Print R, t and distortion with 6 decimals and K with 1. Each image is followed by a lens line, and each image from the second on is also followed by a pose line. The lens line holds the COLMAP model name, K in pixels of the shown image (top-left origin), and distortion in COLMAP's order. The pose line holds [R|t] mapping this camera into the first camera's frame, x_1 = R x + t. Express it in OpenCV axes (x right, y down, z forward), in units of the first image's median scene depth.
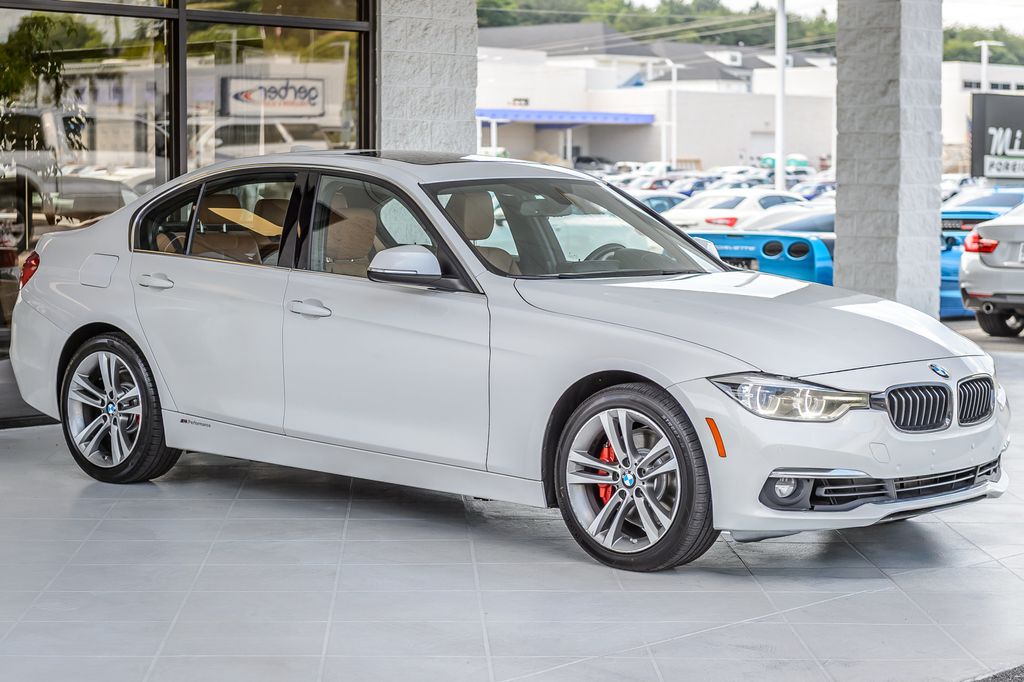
lens RADIAL K [[2028.0, 0, 512.0], [0, 2028.0, 341.0], [0, 0, 1]] dist [-0.020251, -0.110626]
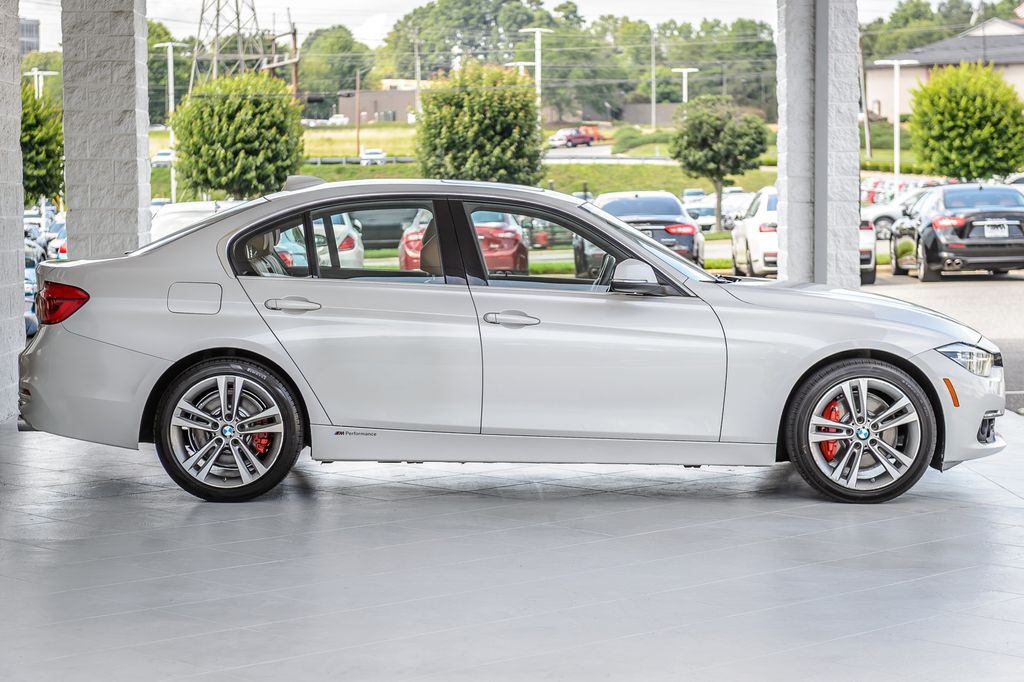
lens RADIAL K [[2028.0, 0, 512.0], [0, 2028.0, 341.0], [0, 0, 1]] dist [-0.020251, -0.110626]
pose [[0.776008, -0.054261, 0.628385, -0.727907], [0.061591, 0.998050, 0.010122, -0.013384], [-0.627709, 0.030848, 0.777837, 0.106279]]
